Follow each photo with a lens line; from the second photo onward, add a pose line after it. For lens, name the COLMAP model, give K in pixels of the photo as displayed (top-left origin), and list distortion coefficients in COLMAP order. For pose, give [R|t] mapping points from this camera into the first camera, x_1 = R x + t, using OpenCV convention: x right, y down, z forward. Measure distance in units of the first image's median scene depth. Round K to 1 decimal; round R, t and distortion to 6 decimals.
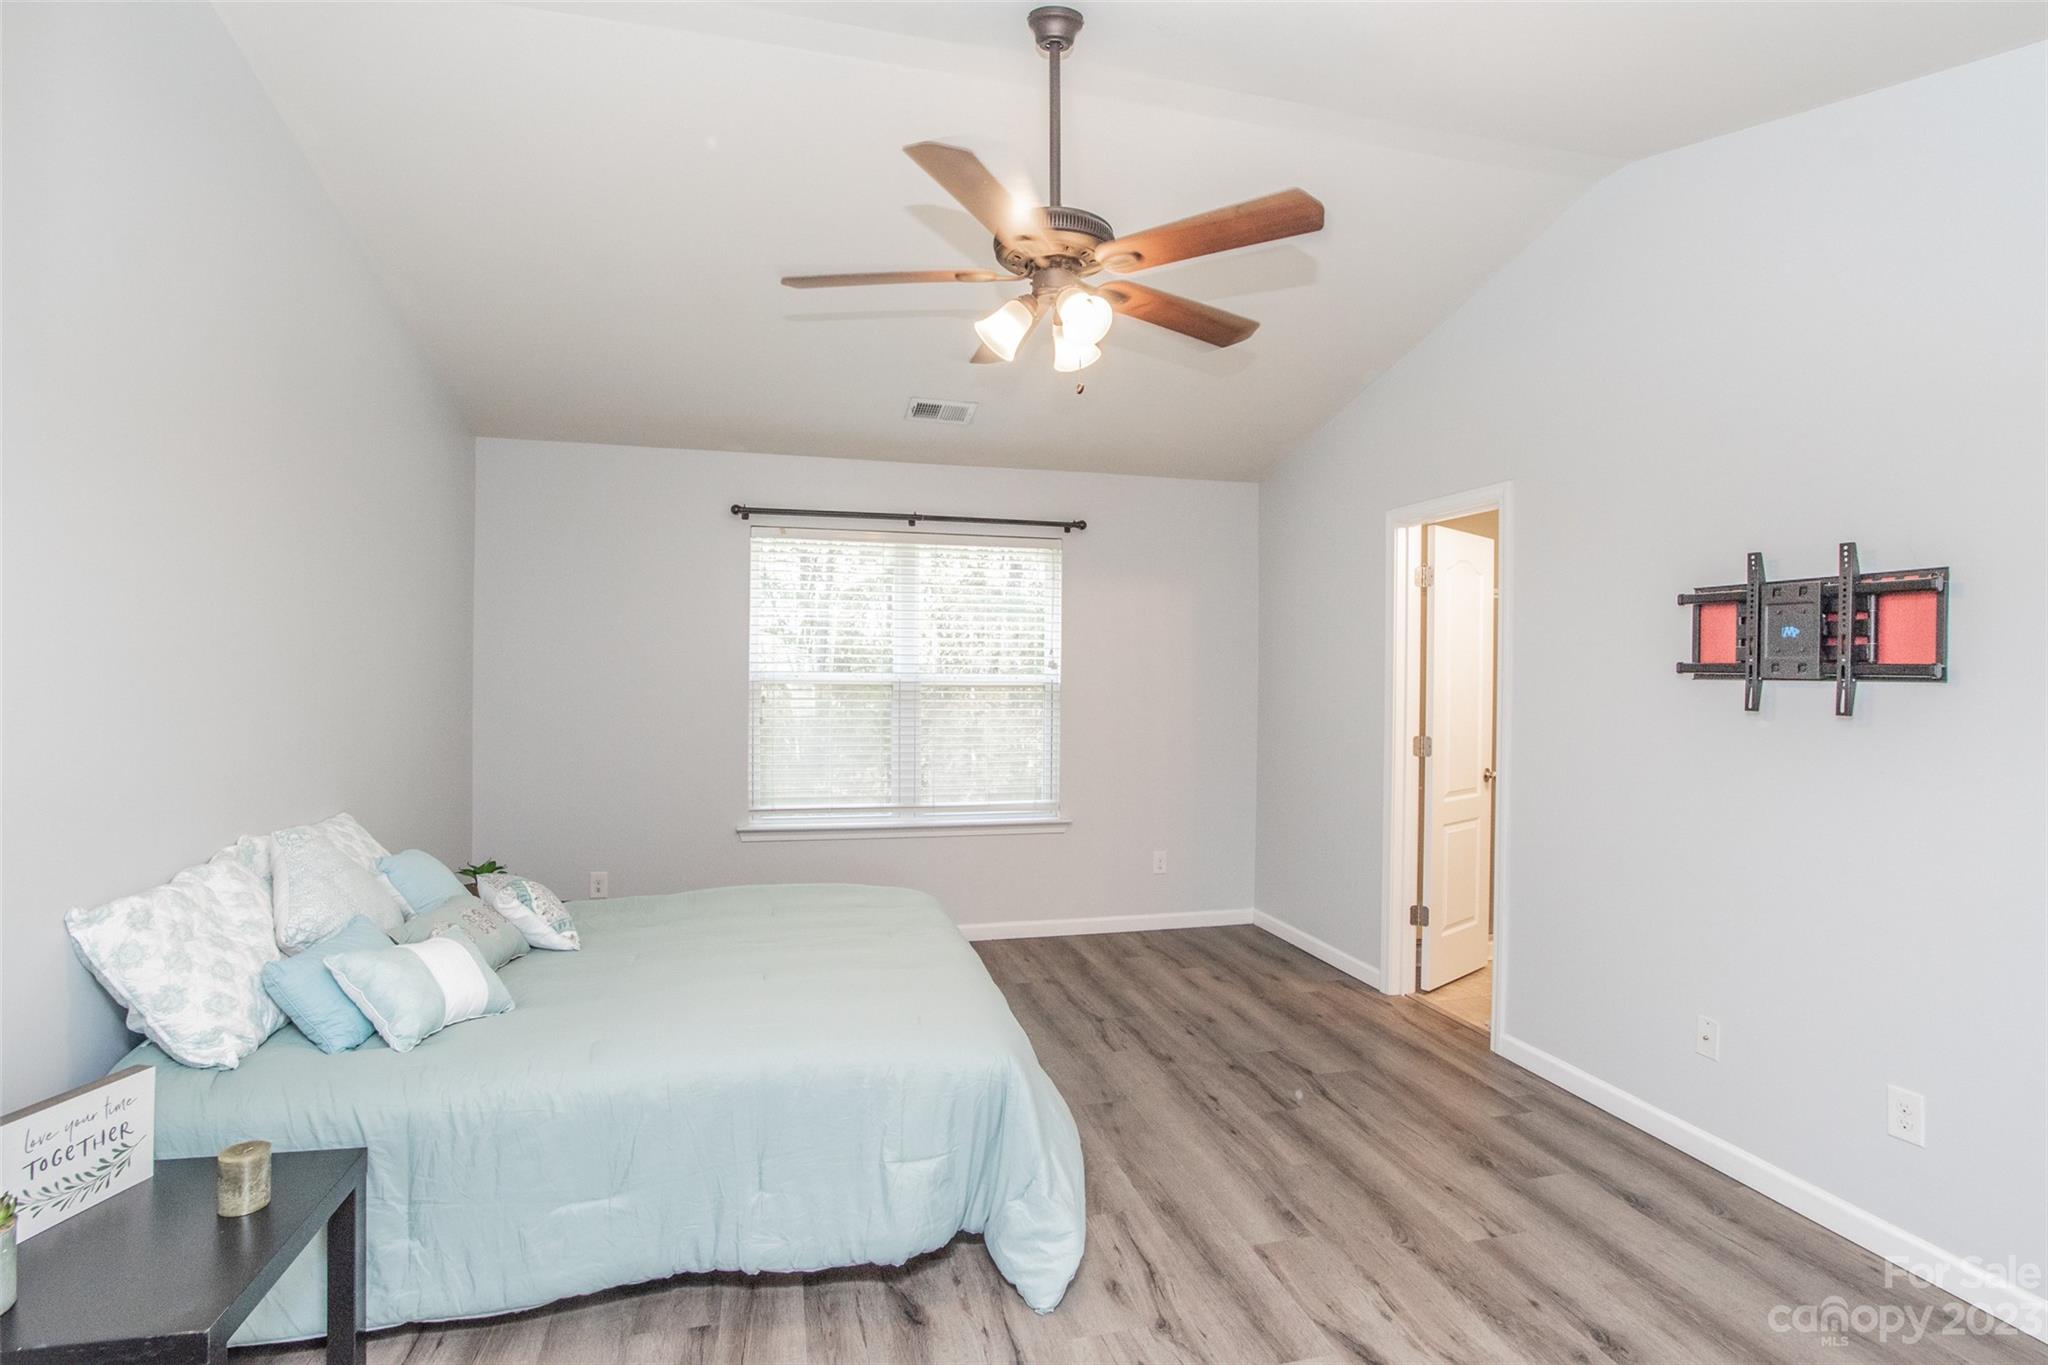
lens RADIAL K [[962.9, 0, 1019.3], [0, 962.9, 681.8], [0, 0, 1]] dist [-0.035105, 0.006856]
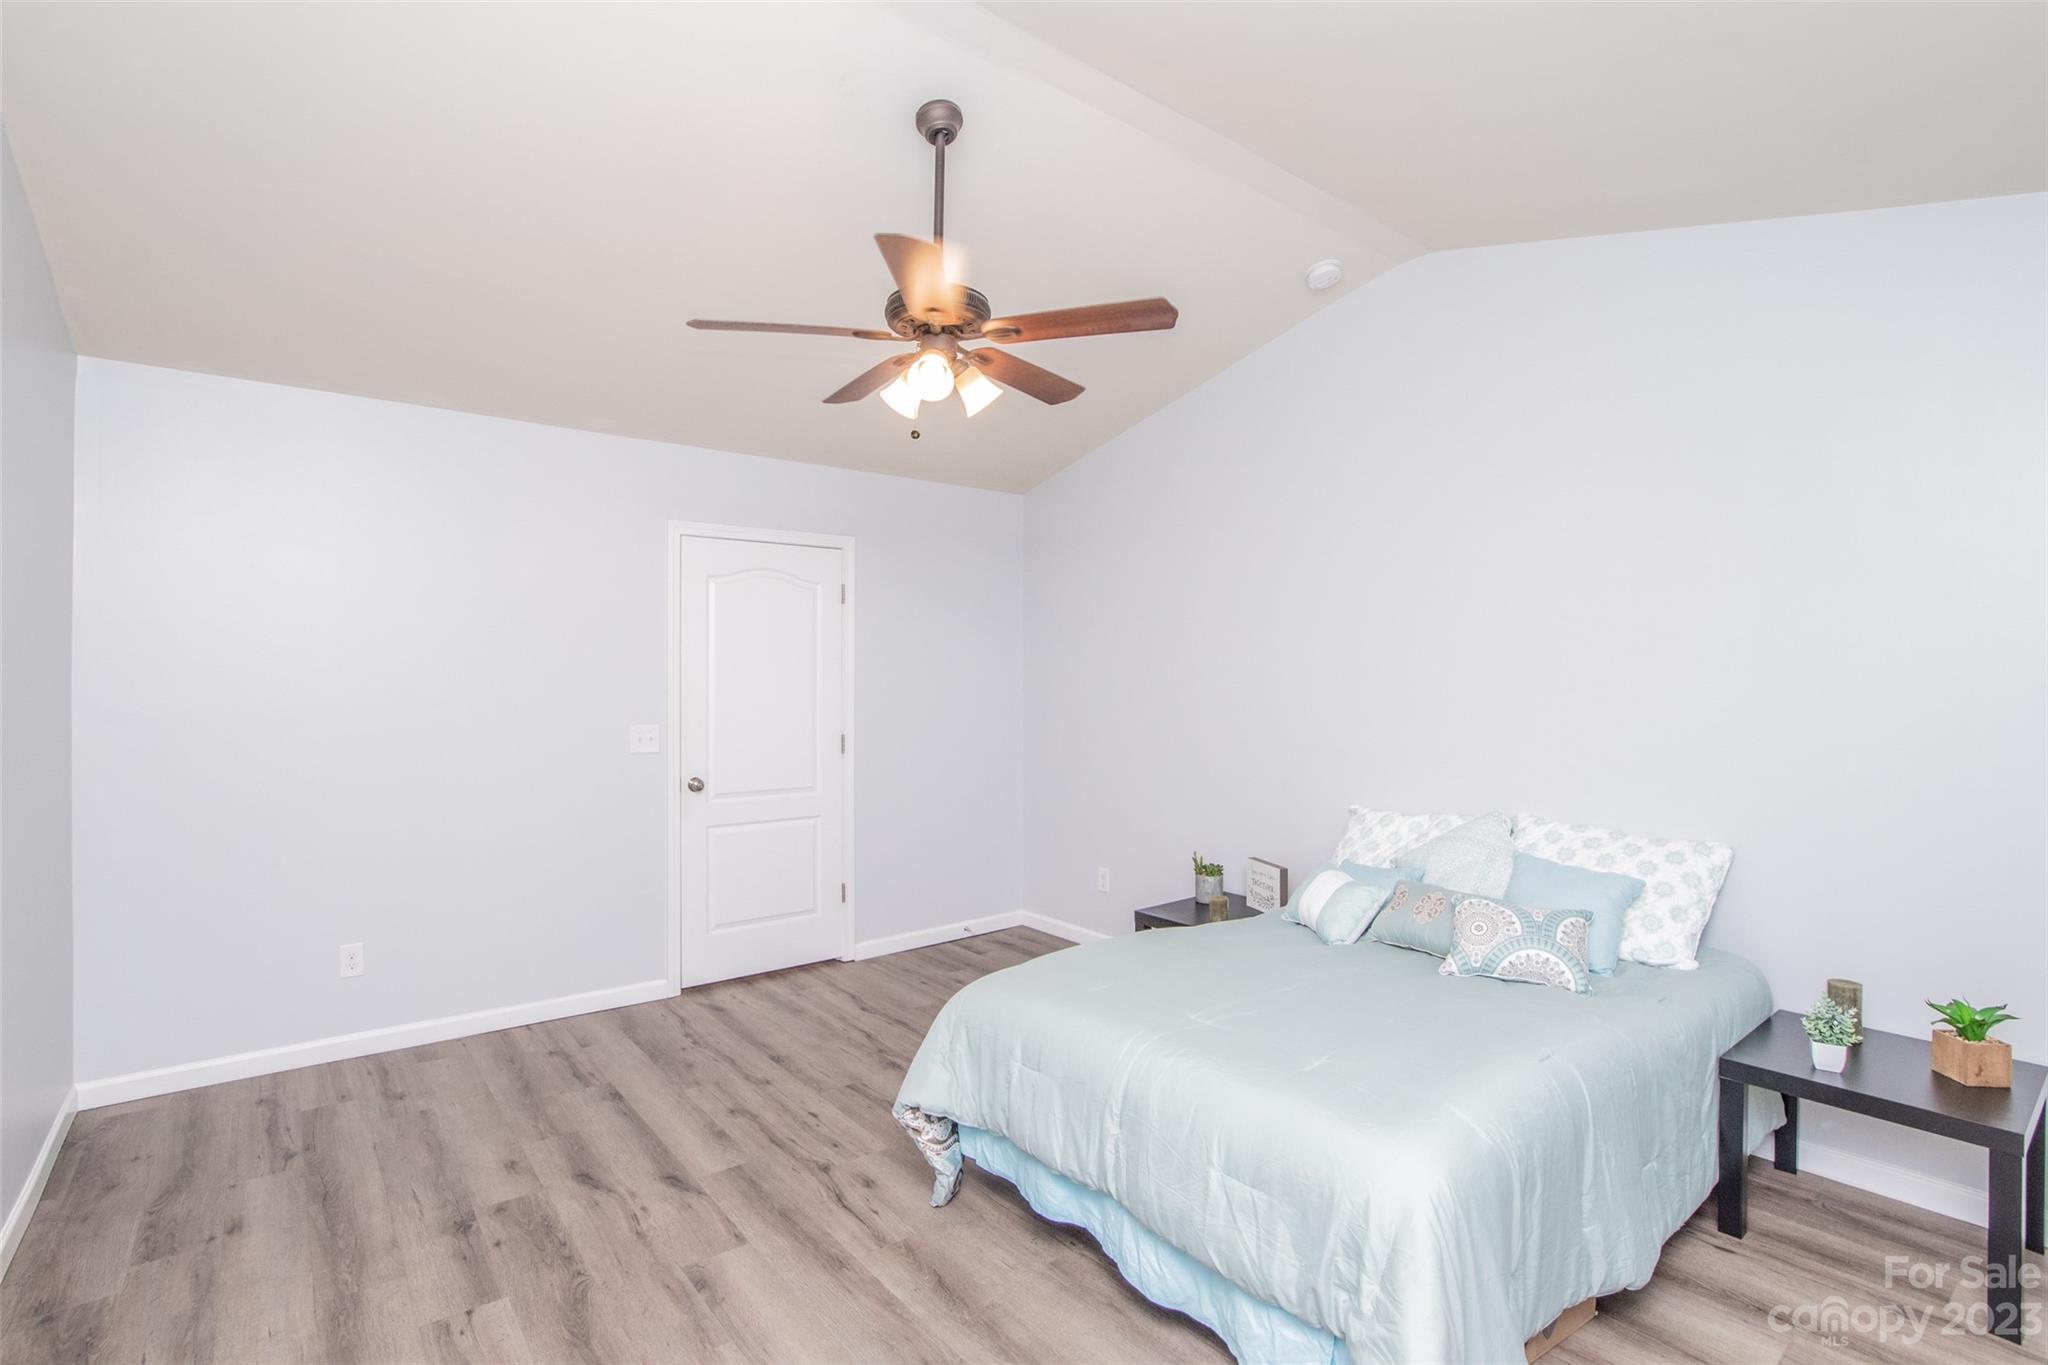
lens RADIAL K [[962.9, 0, 1015.5], [0, 962.9, 677.6], [0, 0, 1]] dist [-0.035105, 0.006856]
pose [[-0.913016, -0.012460, -0.407734, 0.343004], [-0.015632, 0.999868, 0.004449, -0.020859], [0.407625, 0.010435, -0.913090, 1.726467]]
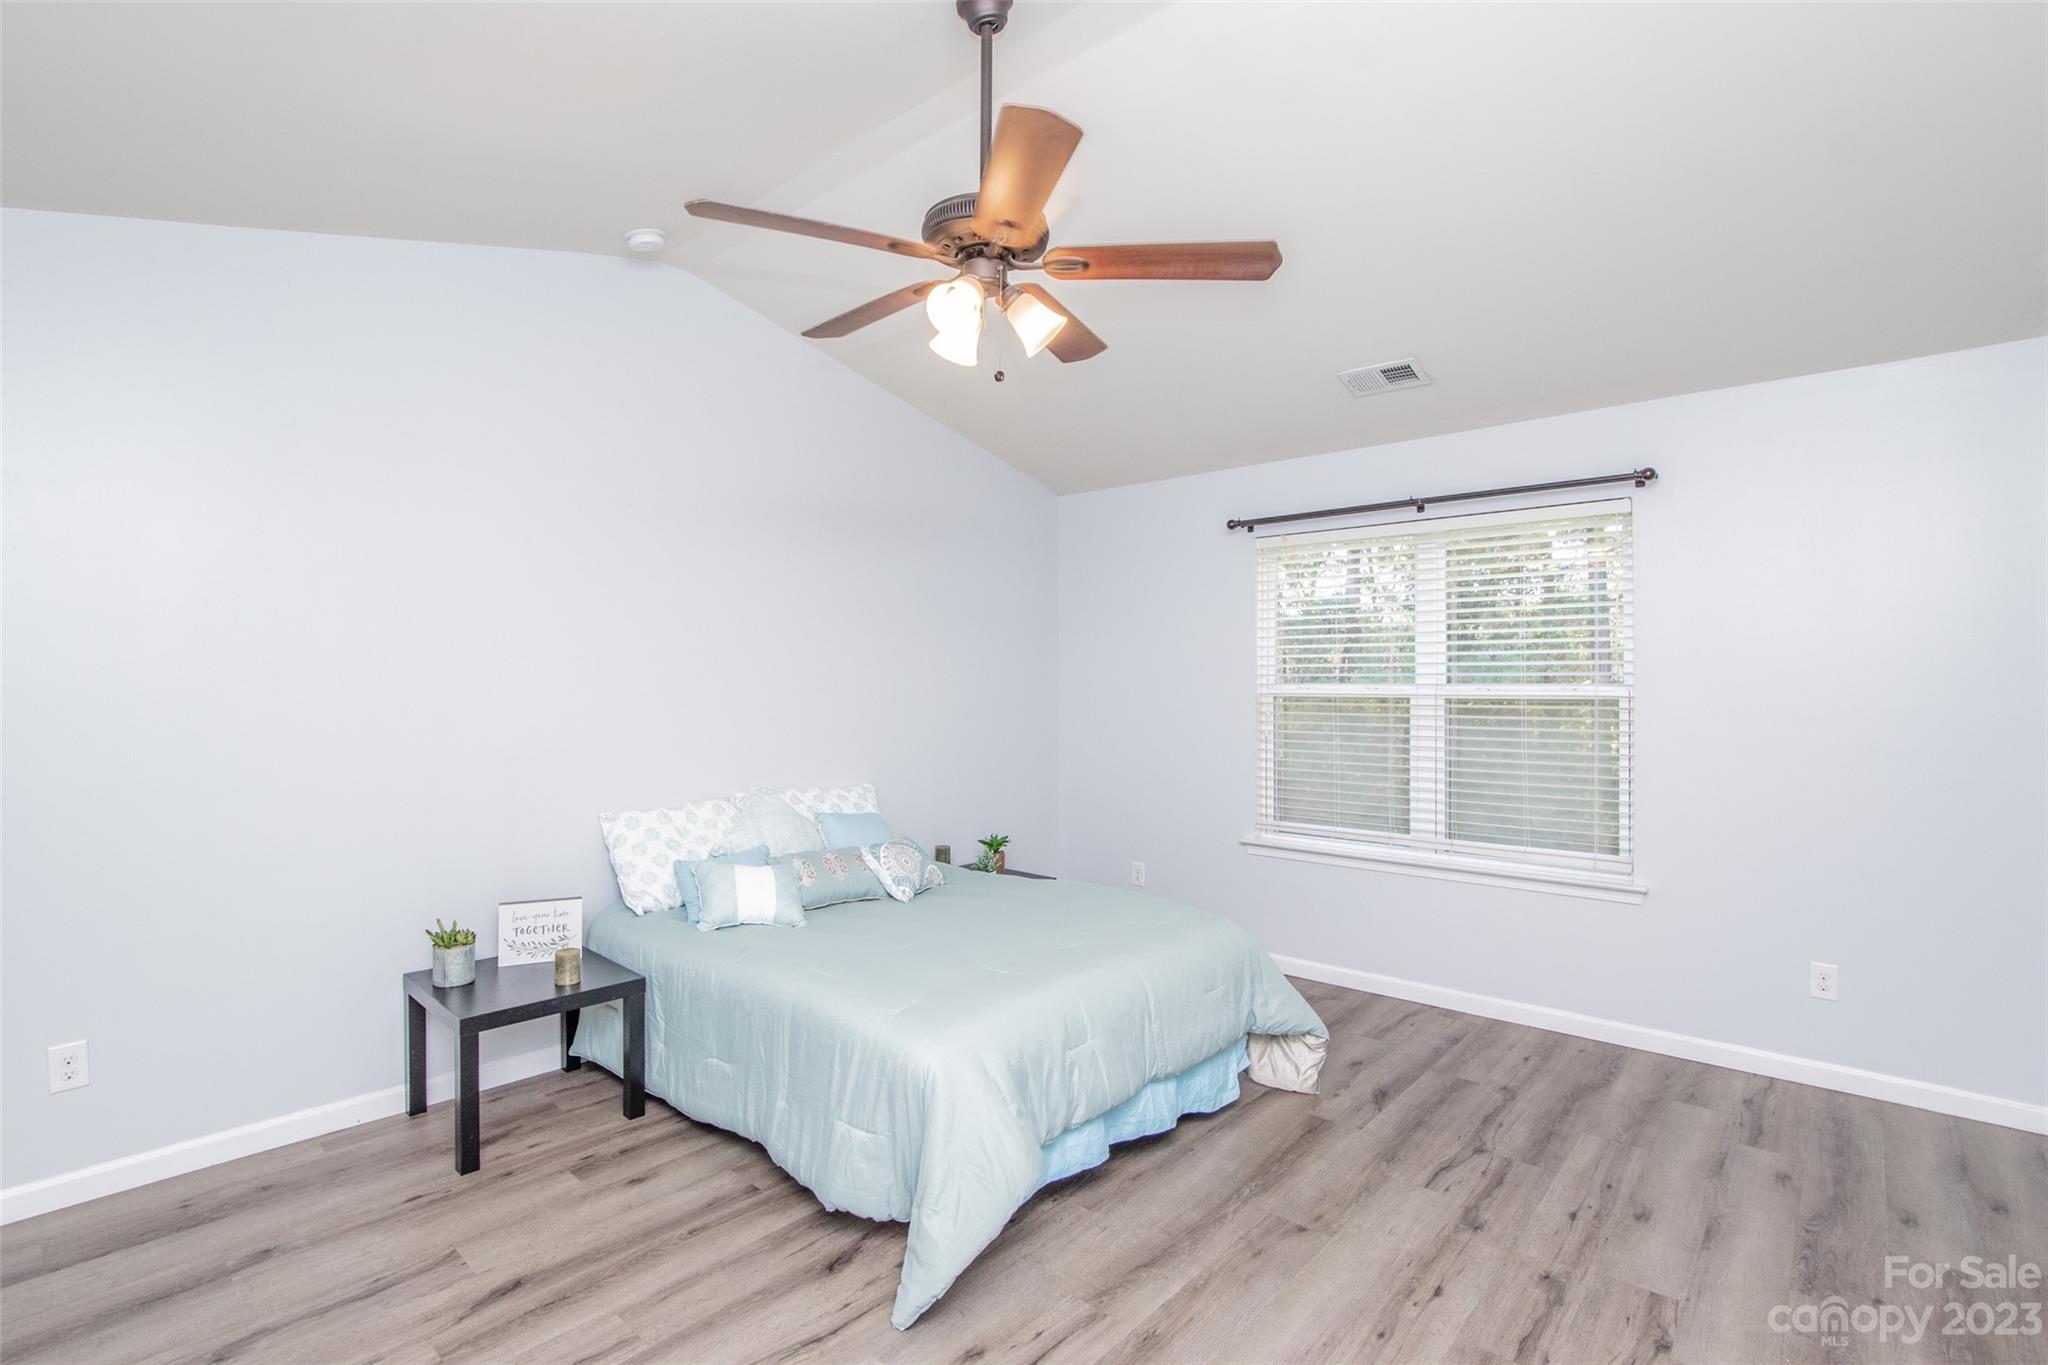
lens RADIAL K [[962.9, 0, 1022.2], [0, 962.9, 678.1], [0, 0, 1]] dist [-0.035105, 0.006856]
pose [[0.556662, -0.012487, -0.830645, 0.696900], [-0.003404, 0.999844, -0.017312, 0.002931], [0.830732, 0.012465, 0.556533, 0.411874]]
